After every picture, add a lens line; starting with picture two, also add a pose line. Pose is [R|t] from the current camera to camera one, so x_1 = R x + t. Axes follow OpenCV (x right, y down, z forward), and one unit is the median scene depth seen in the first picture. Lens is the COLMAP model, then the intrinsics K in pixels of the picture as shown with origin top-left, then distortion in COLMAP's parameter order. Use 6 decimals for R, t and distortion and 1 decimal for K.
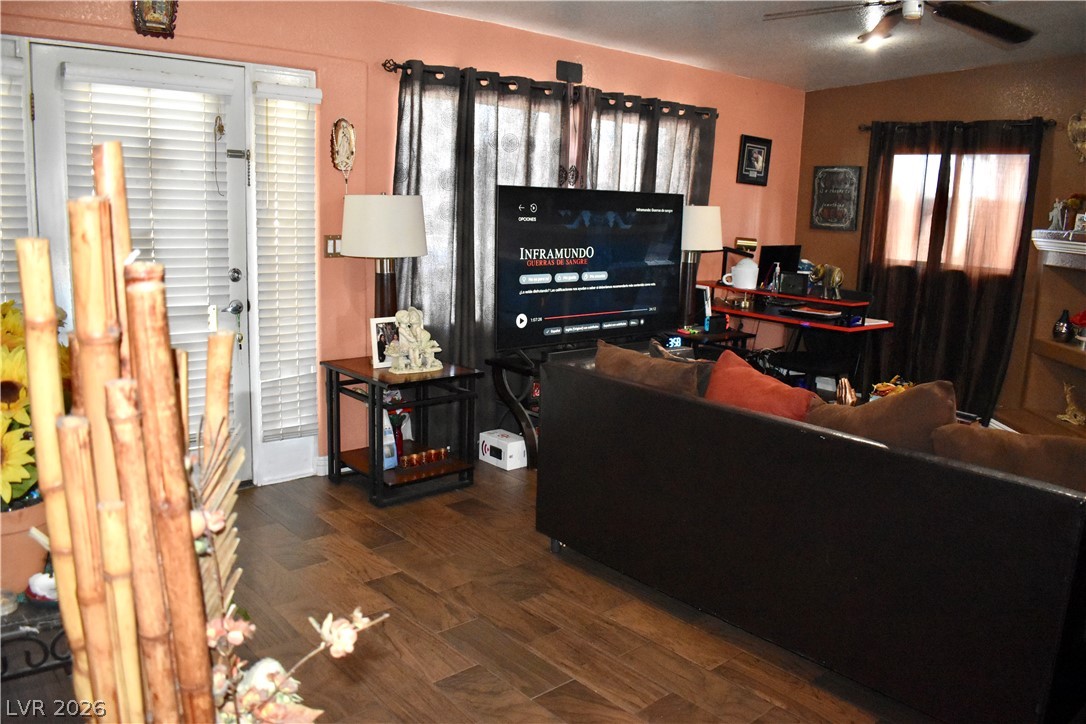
lens RADIAL K [[848.3, 0, 543.0], [0, 848.3, 362.0], [0, 0, 1]] dist [-0.093812, 0.005020]
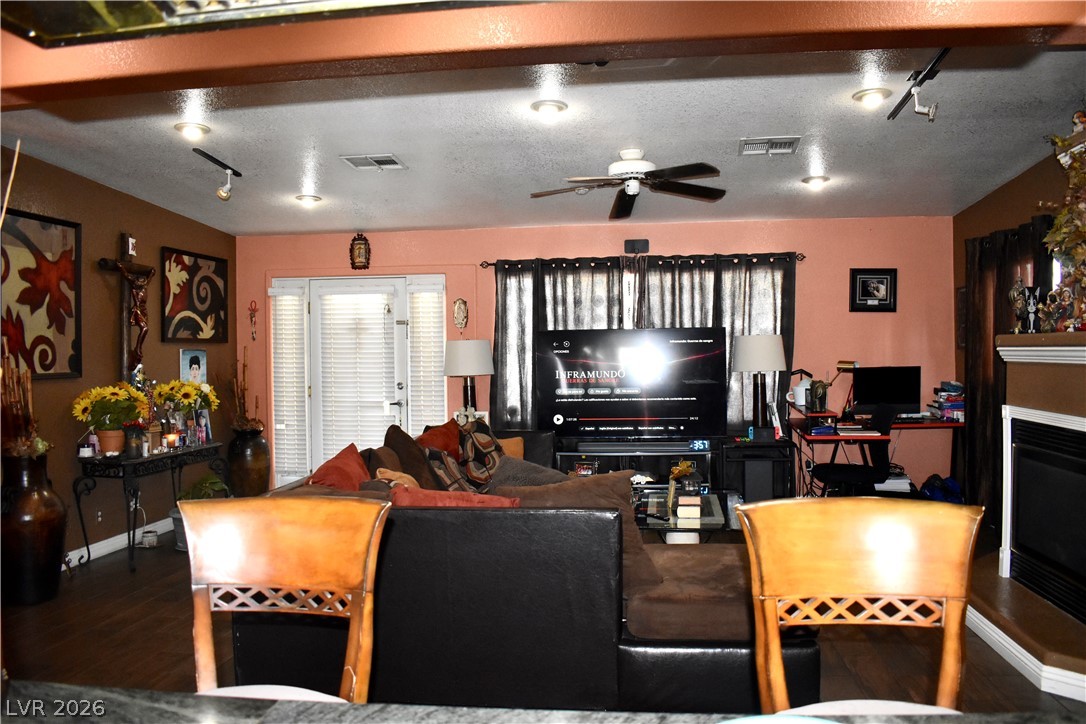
lens RADIAL K [[848.3, 0, 543.0], [0, 848.3, 362.0], [0, 0, 1]] dist [-0.093812, 0.005020]
pose [[0.649593, -0.034995, -0.759476, 1.054260], [-0.105599, 0.985105, -0.135712, 0.054971], [0.752913, 0.168358, 0.636222, 0.019752]]
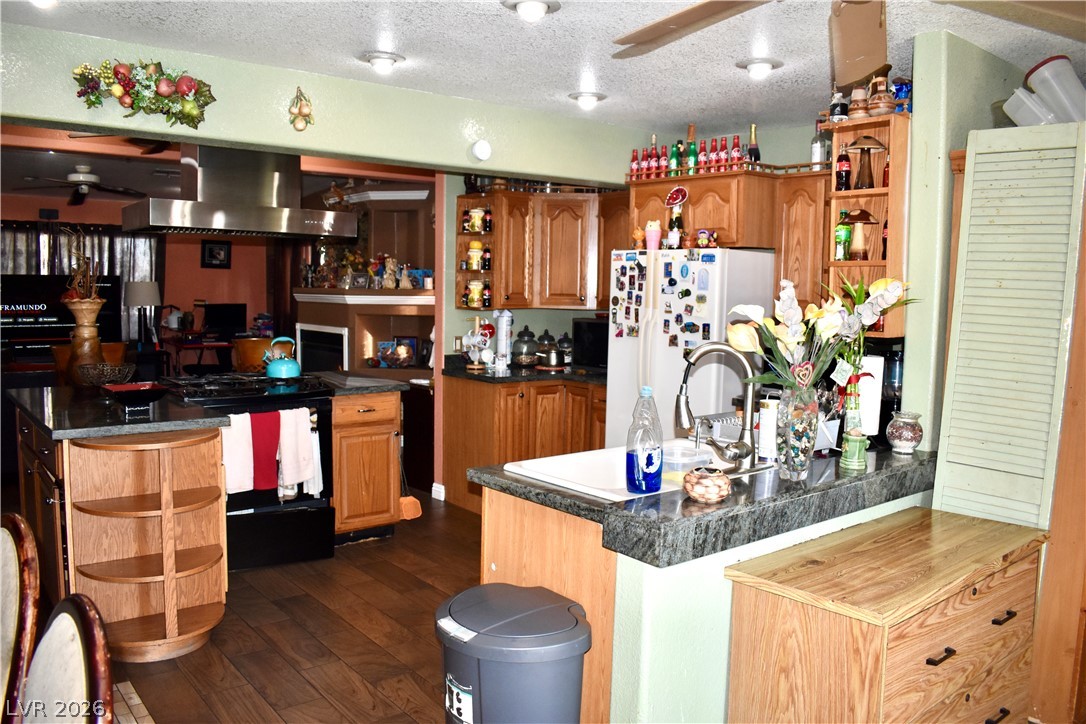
lens RADIAL K [[848.3, 0, 543.0], [0, 848.3, 362.0], [0, 0, 1]] dist [-0.093812, 0.005020]
pose [[0.997996, -0.015438, -0.061361, 1.338074], [0.008880, 0.994353, -0.105750, 0.207082], [0.062647, 0.104993, 0.992498, -0.784184]]
